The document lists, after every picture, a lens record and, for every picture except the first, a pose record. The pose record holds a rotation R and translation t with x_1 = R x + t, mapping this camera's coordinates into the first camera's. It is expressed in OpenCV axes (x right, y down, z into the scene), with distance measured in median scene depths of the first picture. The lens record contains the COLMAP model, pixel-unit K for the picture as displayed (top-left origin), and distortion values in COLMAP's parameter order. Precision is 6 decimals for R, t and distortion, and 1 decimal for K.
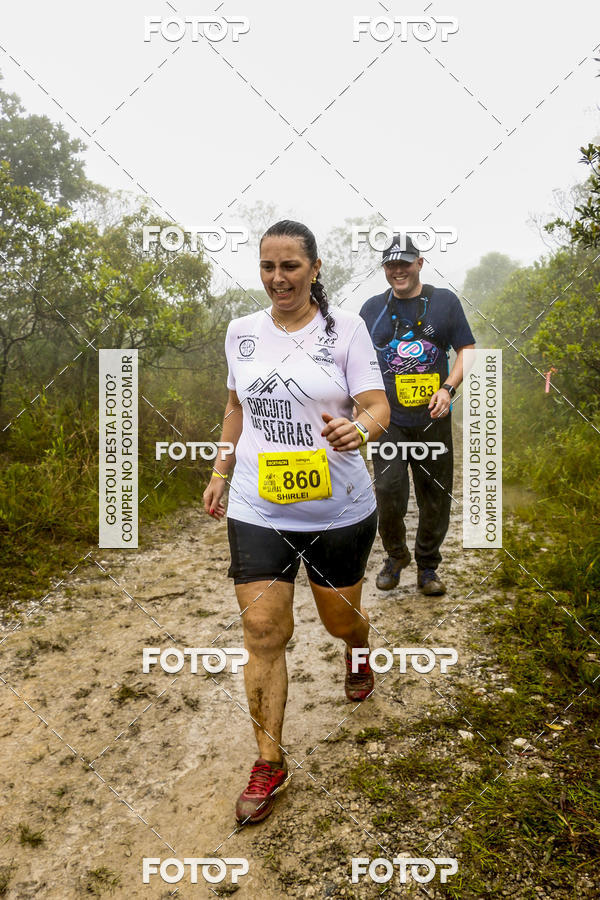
lens RADIAL K [[818.8, 0, 298.3], [0, 818.8, 454.9], [0, 0, 1]] dist [-0.150048, 0.192174]
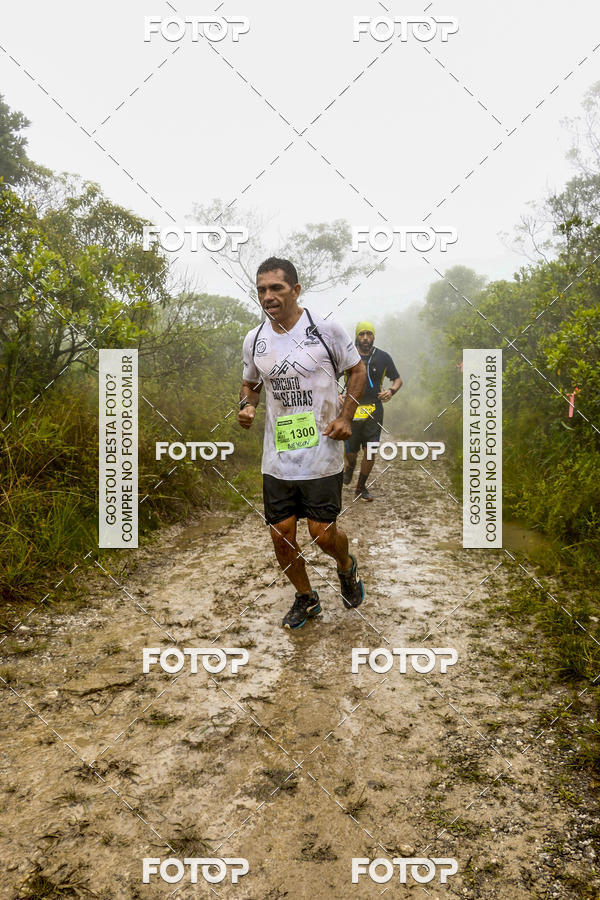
lens RADIAL K [[818.8, 0, 298.3], [0, 818.8, 454.9], [0, 0, 1]] dist [-0.150048, 0.192174]
pose [[0.997089, 0.027907, 0.070950, -0.053692], [-0.026801, 0.999505, -0.016494, -0.027132], [-0.071375, 0.014545, 0.997343, 0.292249]]
